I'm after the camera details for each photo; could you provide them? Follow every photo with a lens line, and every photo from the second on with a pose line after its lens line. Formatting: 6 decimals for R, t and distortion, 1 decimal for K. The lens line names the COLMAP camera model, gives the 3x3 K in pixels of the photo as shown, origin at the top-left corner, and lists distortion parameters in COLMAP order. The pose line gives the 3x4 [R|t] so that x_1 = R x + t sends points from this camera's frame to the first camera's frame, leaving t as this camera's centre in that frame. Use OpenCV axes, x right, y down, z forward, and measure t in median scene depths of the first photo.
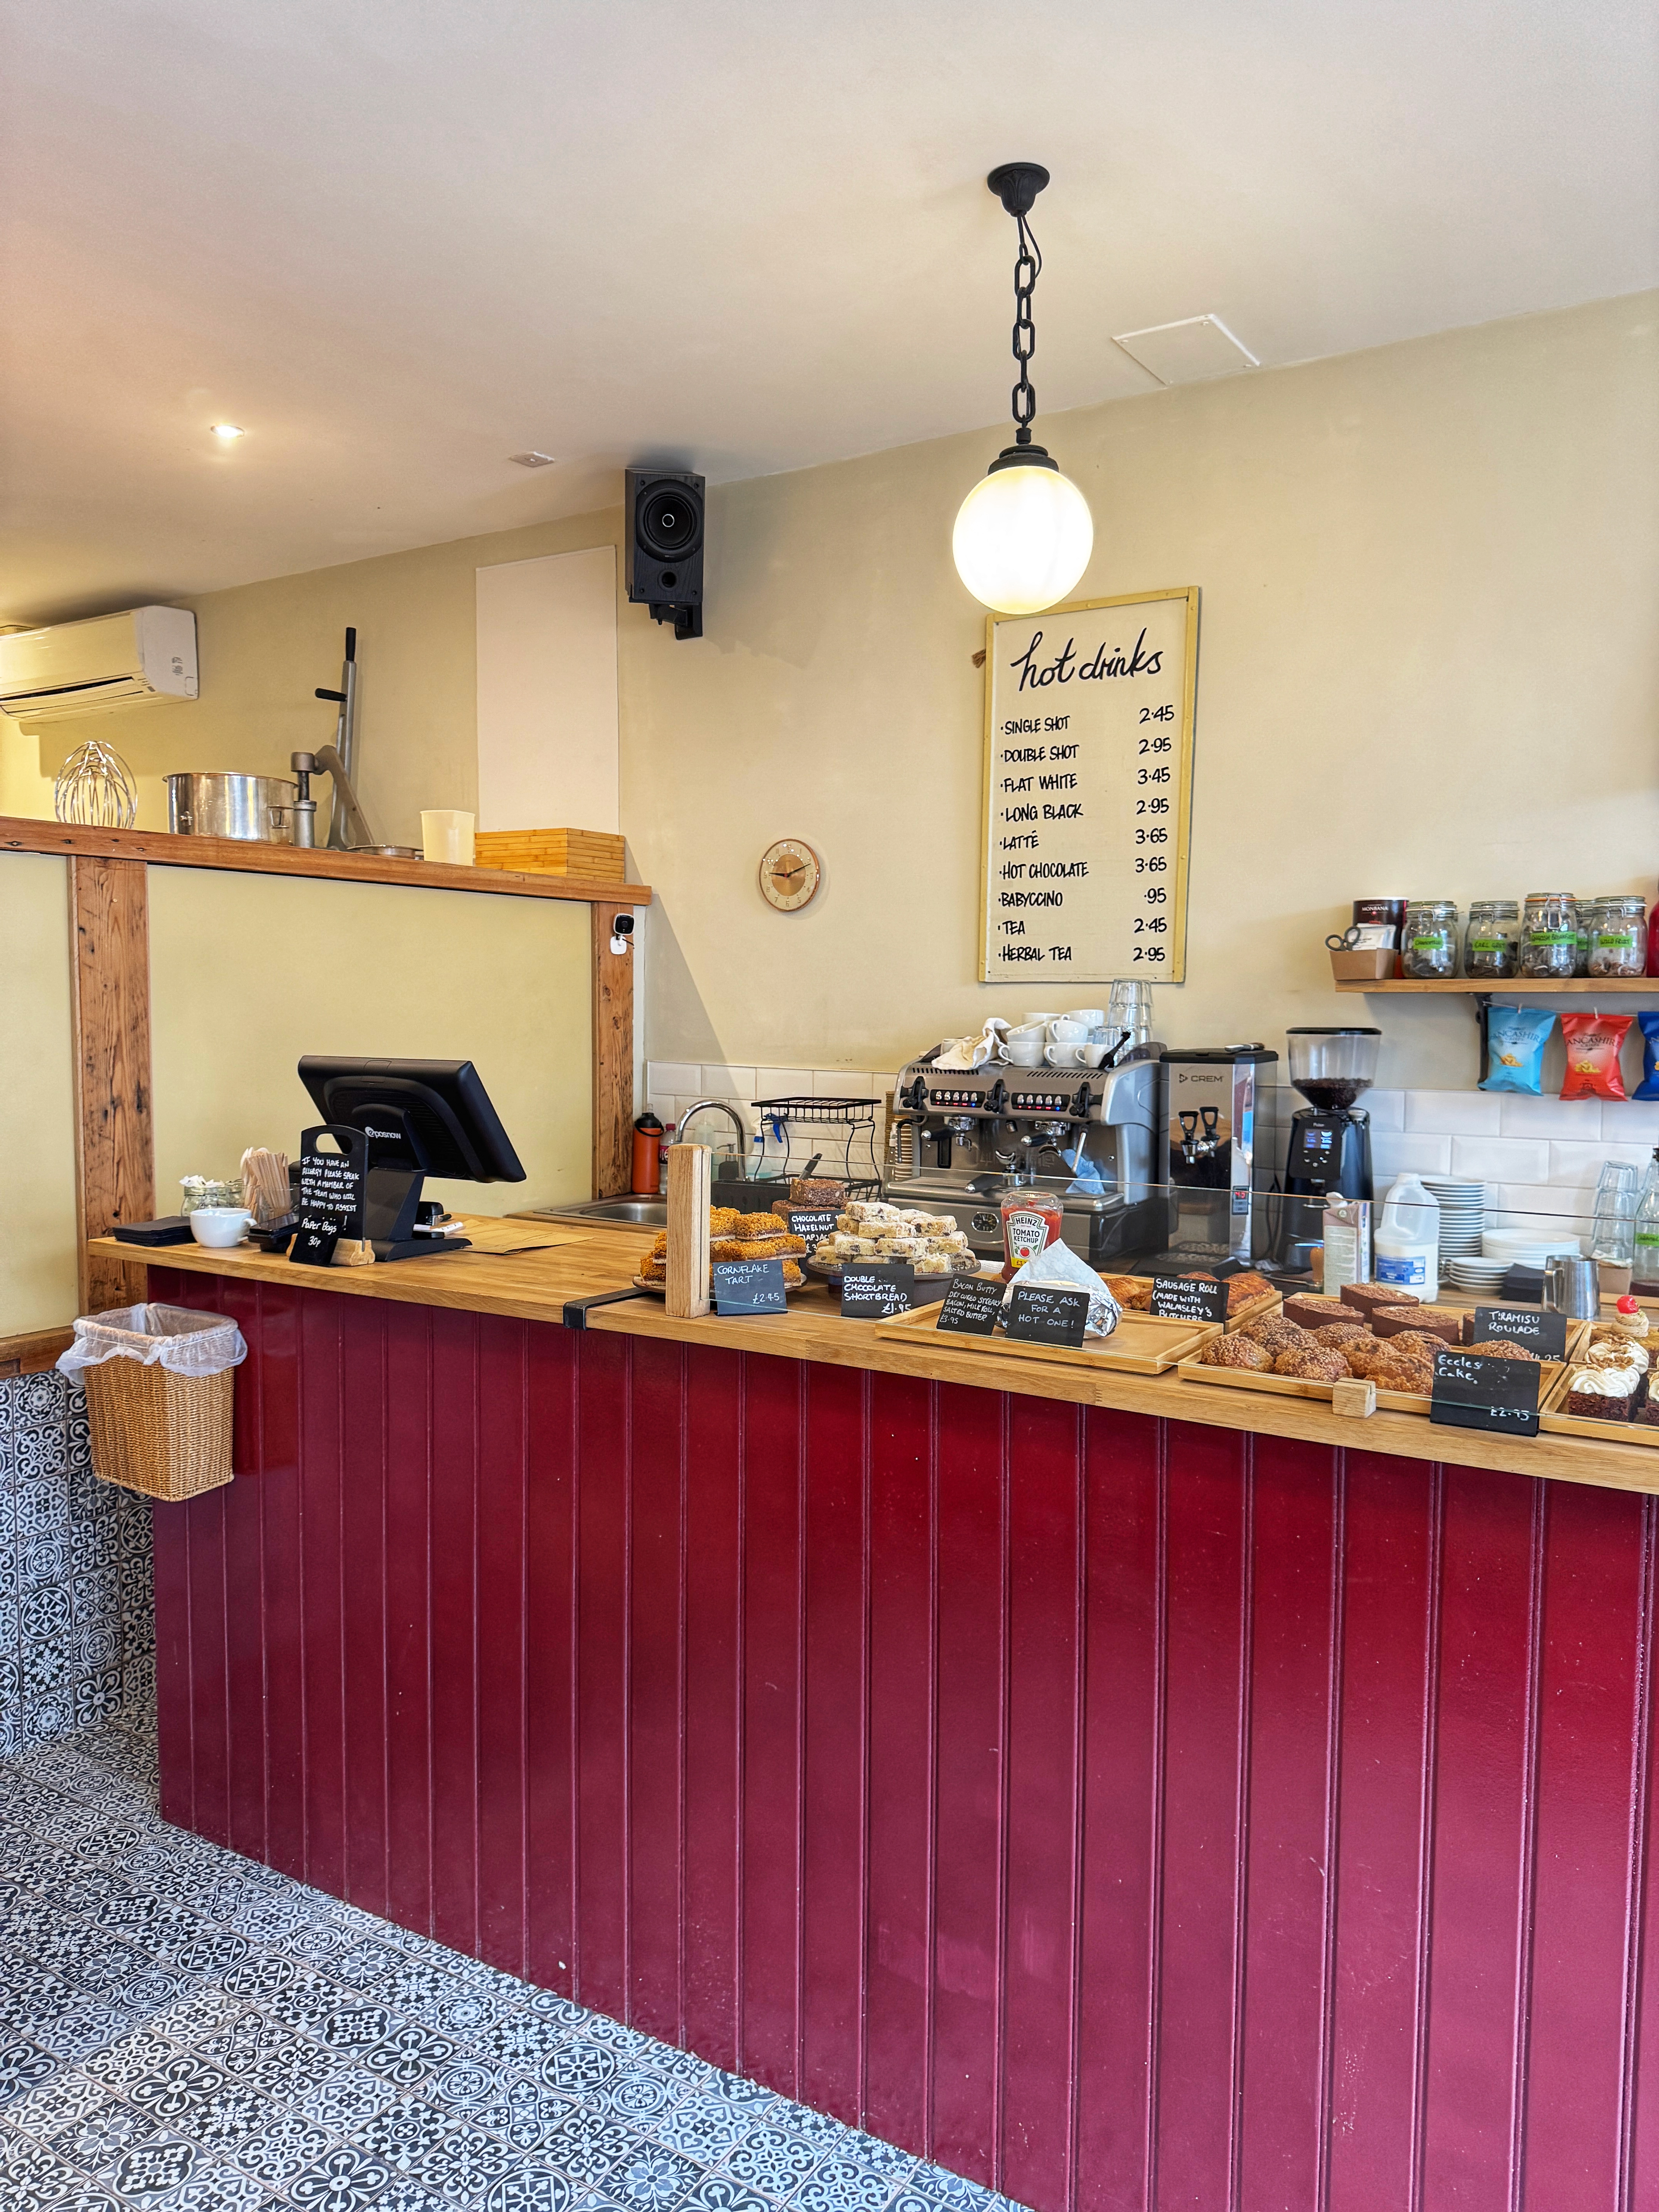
lens RADIAL K [[1566.6, 0, 827.3], [0, 1566.6, 1098.4], [0, 0, 1]] dist [0.205933, -0.415147]
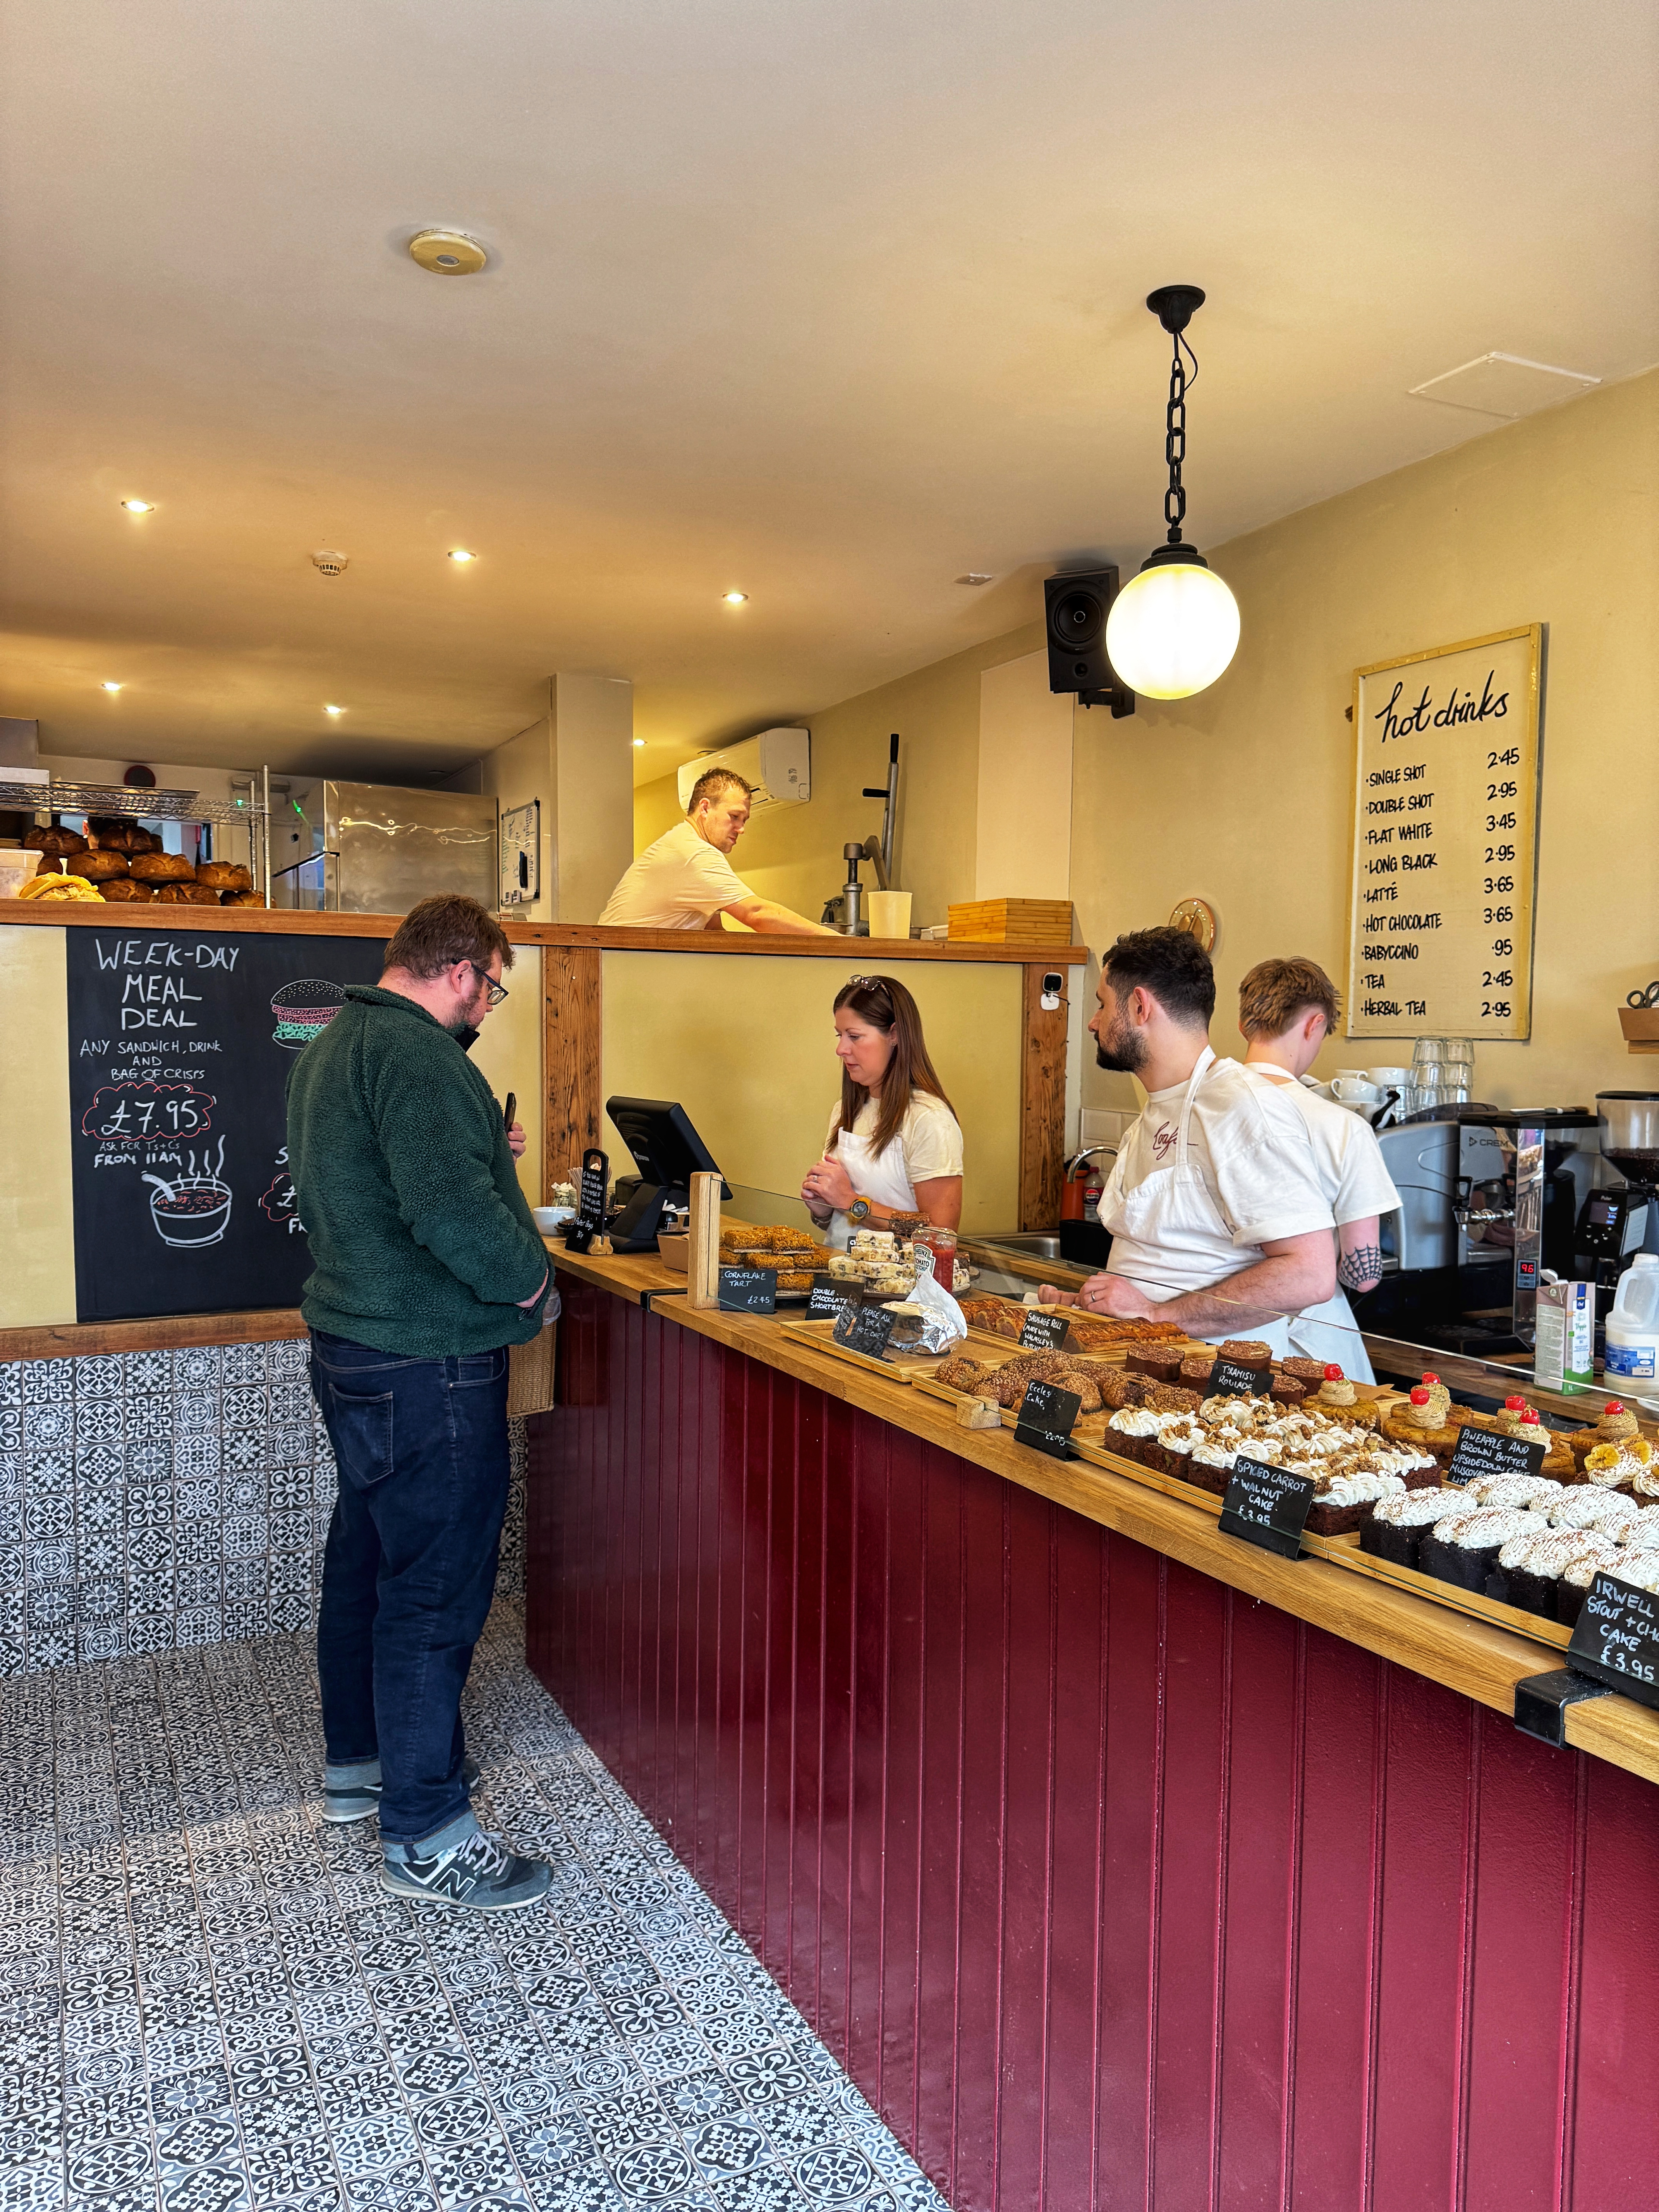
lens RADIAL K [[1566.6, 0, 827.3], [0, 1566.6, 1098.4], [0, 0, 1]] dist [0.205933, -0.415147]
pose [[0.857224, 0.025360, -0.514319, 0.355511], [-0.038827, 0.999127, -0.015449, -0.008092], [0.513478, 0.033213, 0.857460, -0.020392]]
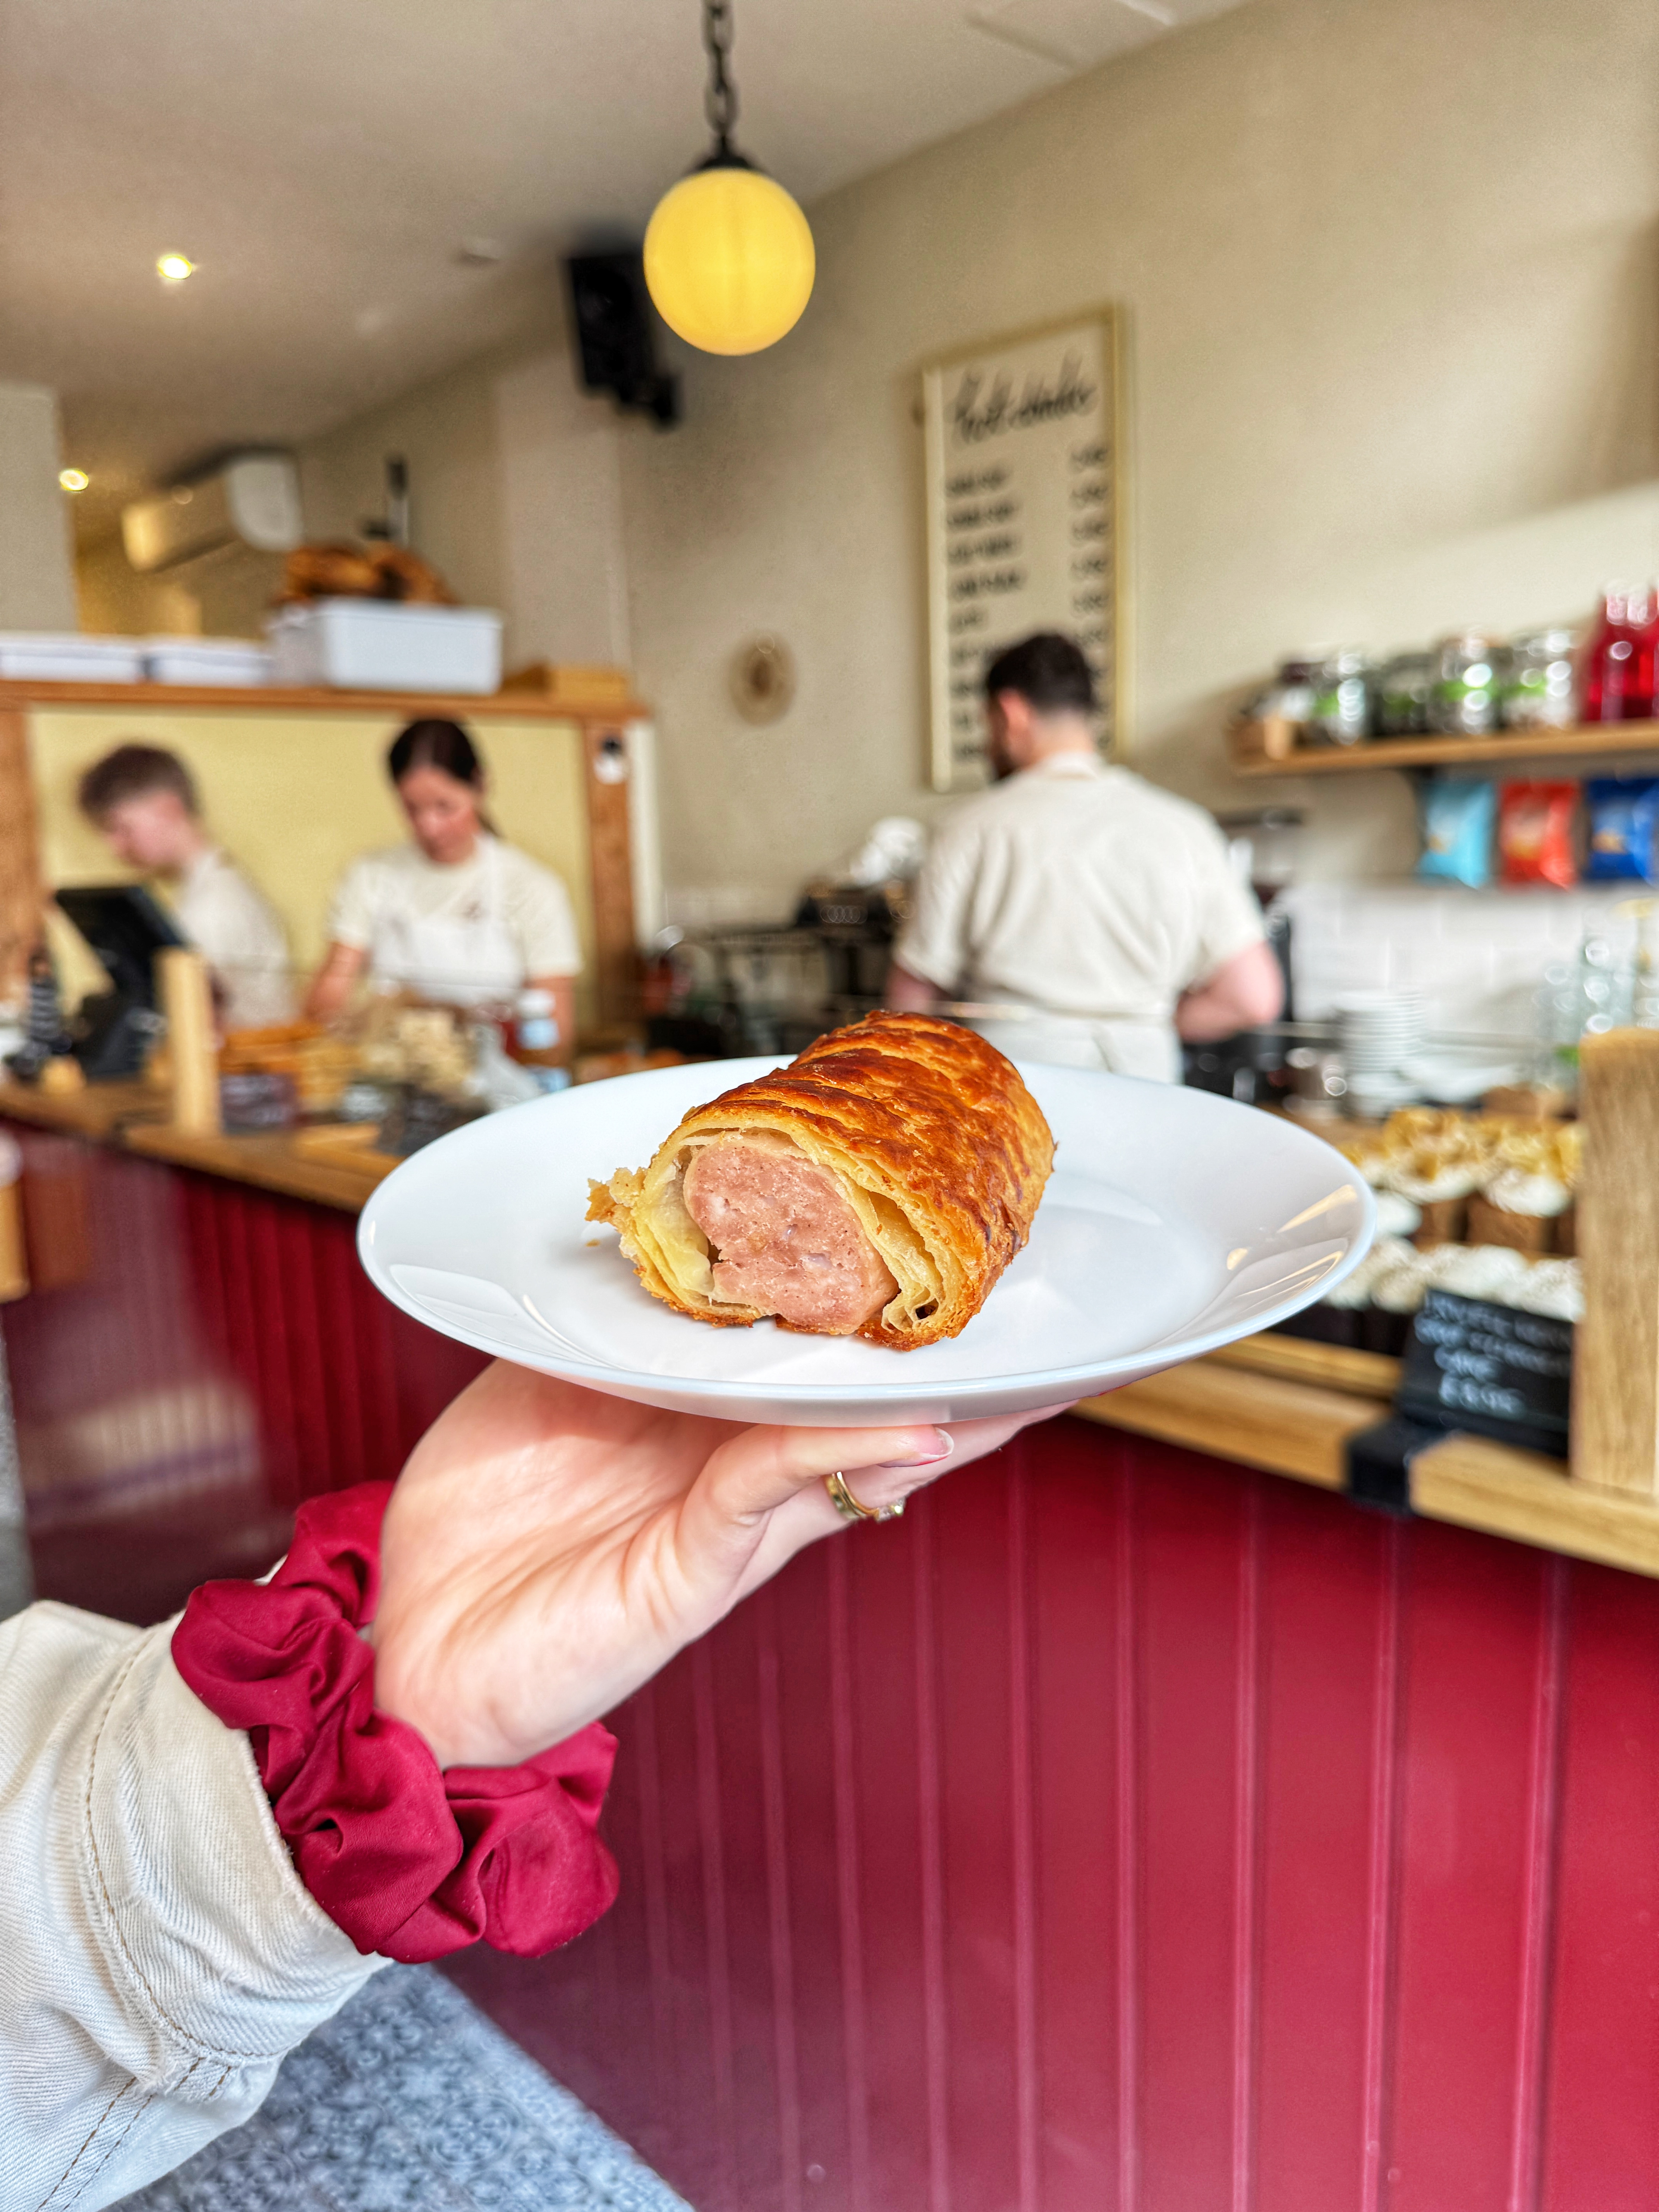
lens RADIAL K [[1669.4, 0, 832.0], [0, 1669.4, 1122.5], [0, 0, 1]] dist [0.002977, -0.007244]
pose [[0.963844, -0.000423, -0.266466, 0.309414], [0.027788, 0.994706, 0.098935, 0.021587], [0.265014, -0.102762, 0.958753, 0.067113]]
